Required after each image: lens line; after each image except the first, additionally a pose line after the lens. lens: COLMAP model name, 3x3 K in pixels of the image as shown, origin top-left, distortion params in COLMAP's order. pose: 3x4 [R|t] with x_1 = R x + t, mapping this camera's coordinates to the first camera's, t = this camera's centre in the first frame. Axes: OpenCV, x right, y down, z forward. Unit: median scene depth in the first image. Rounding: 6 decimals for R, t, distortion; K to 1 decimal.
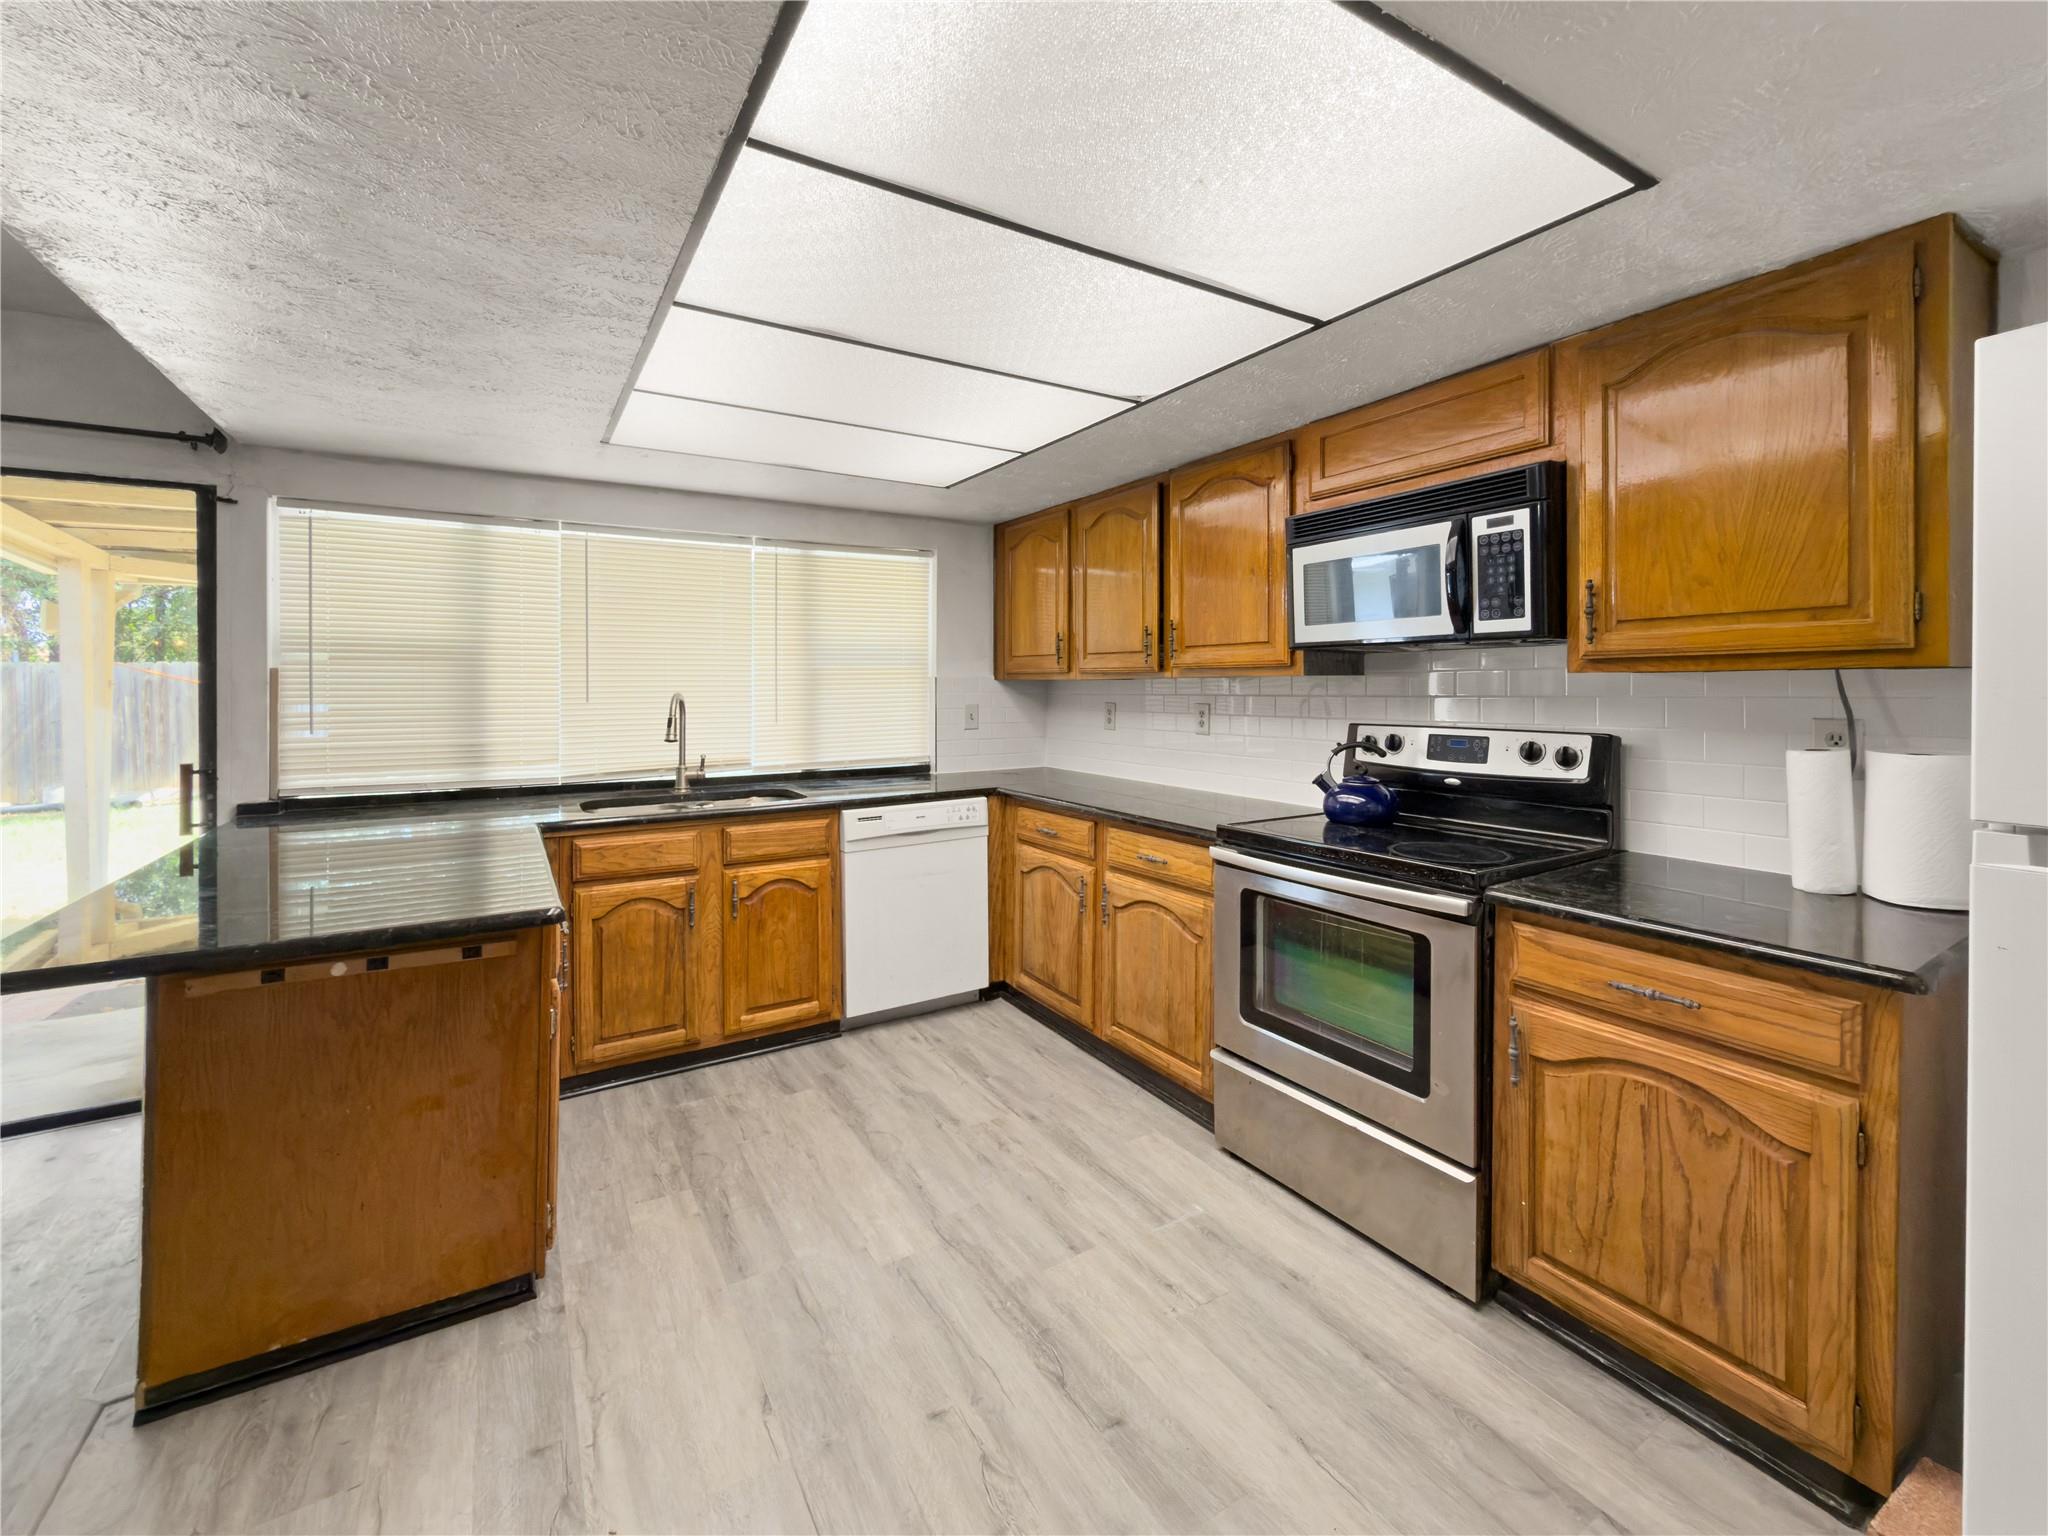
lens RADIAL K [[832.2, 0, 1060.9], [0, 832.2, 698.6], [0, 0, 1]] dist [-0.004457, 0.000487]
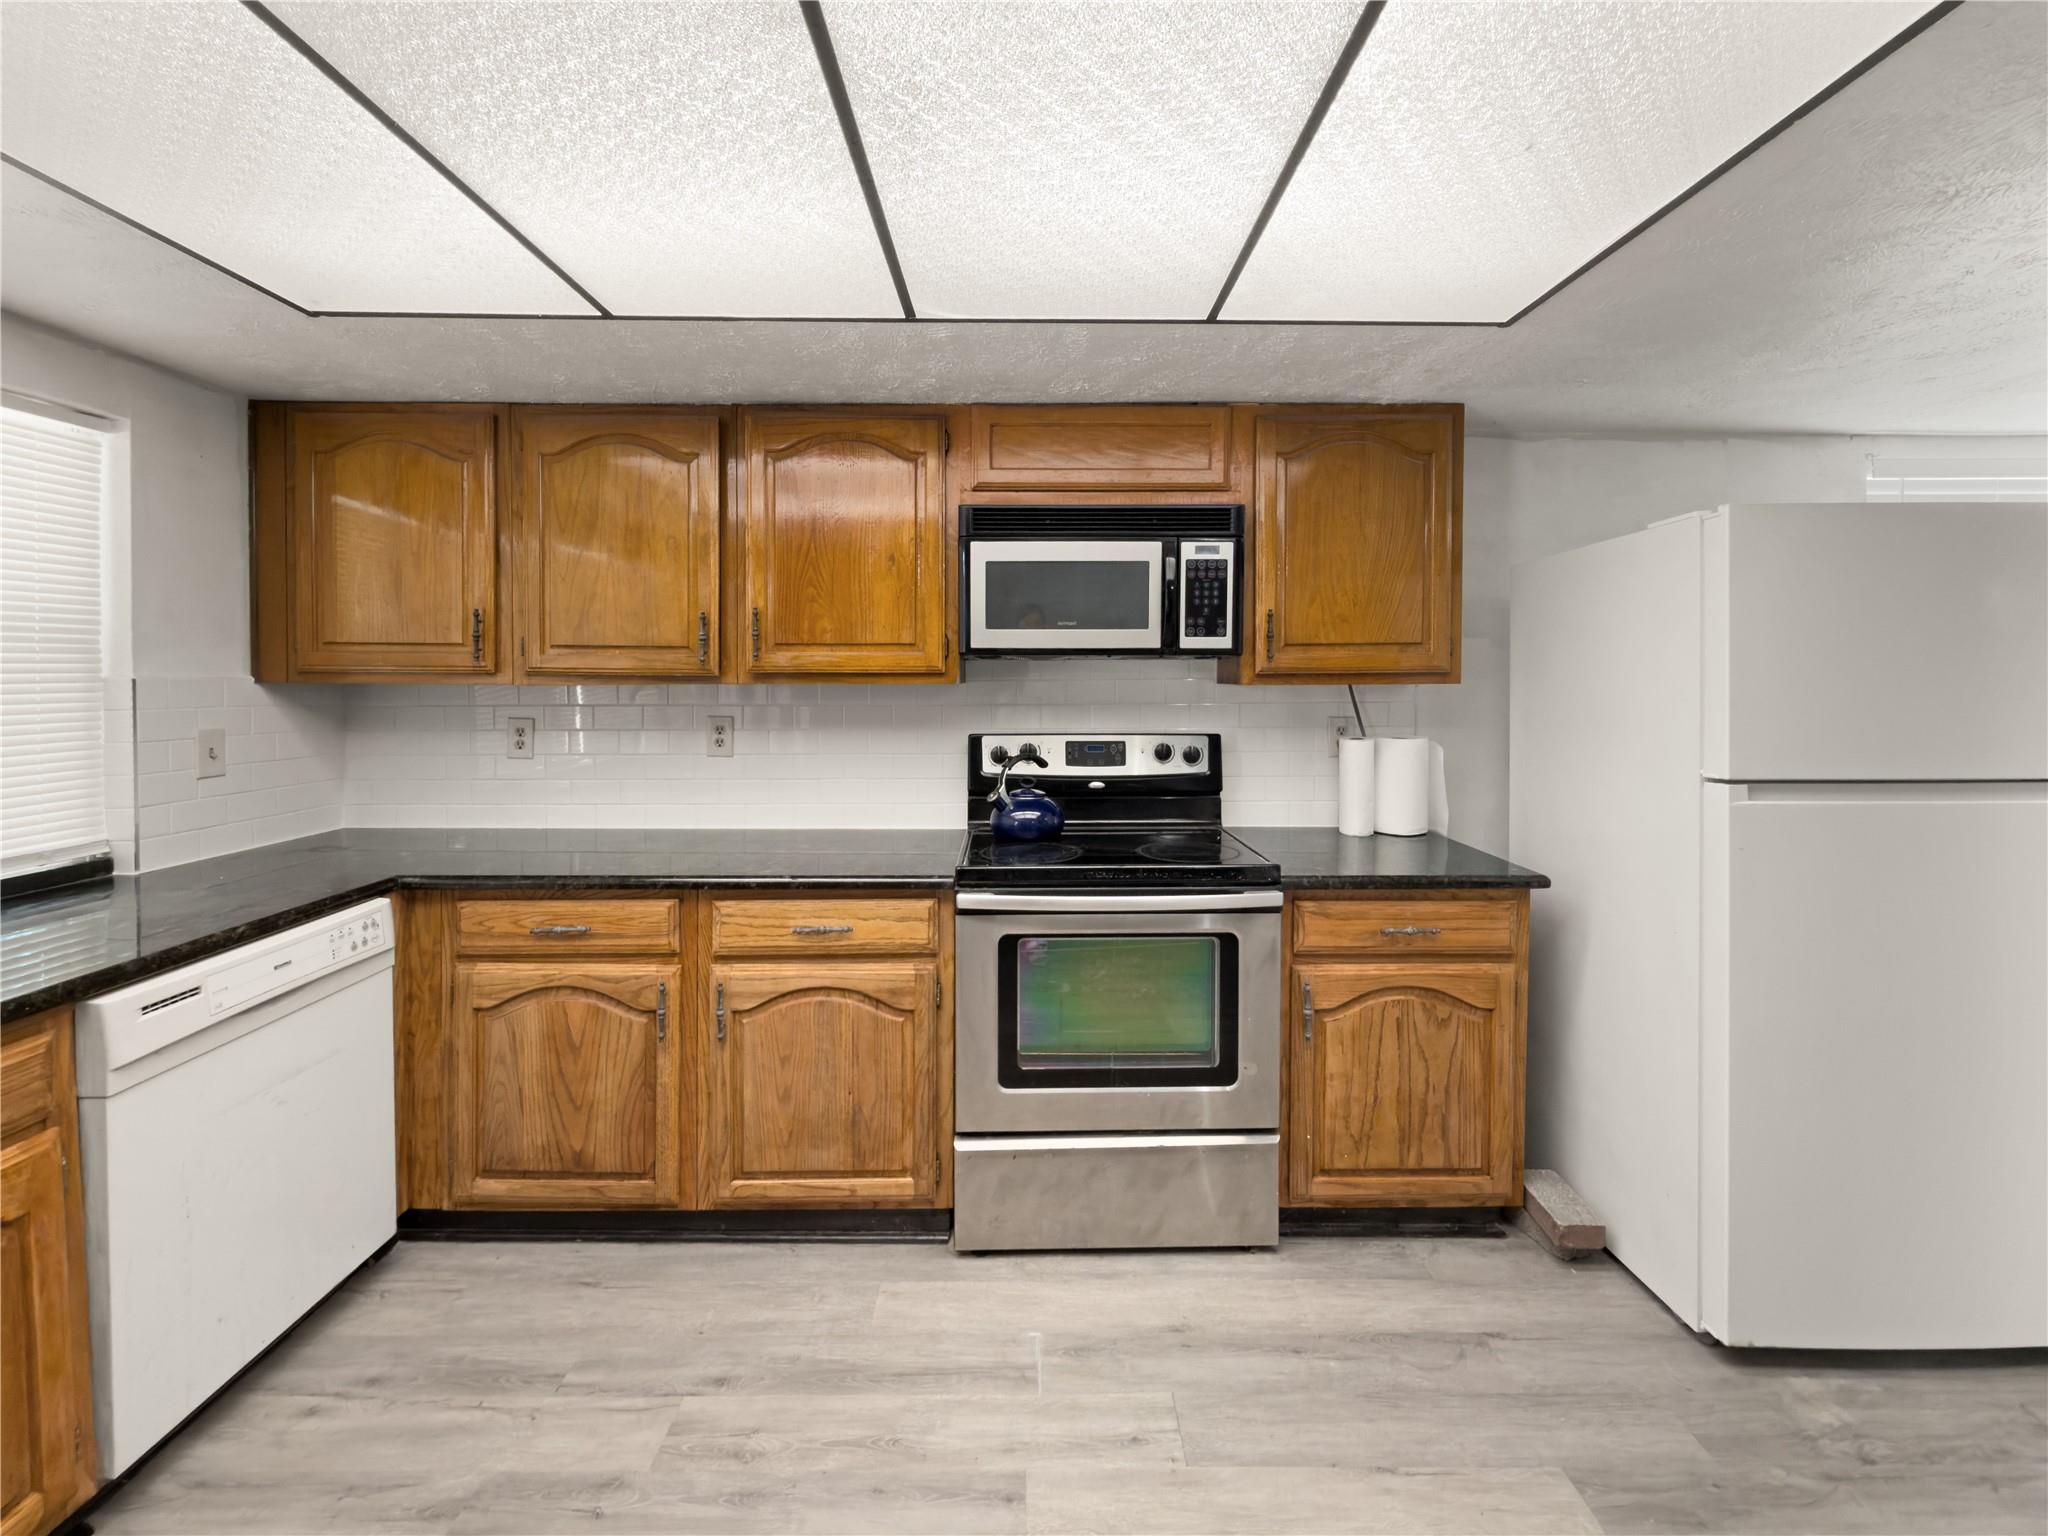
lens RADIAL K [[832.2, 0, 1003.7], [0, 832.2, 703.3], [0, 0, 1]] dist [-0.004457, 0.000487]
pose [[0.551212, -0.019089, 0.834147, -0.432910], [0.011198, 0.999817, 0.015481, -0.020416], [-0.834290, 0.000808, 0.551325, 0.471075]]
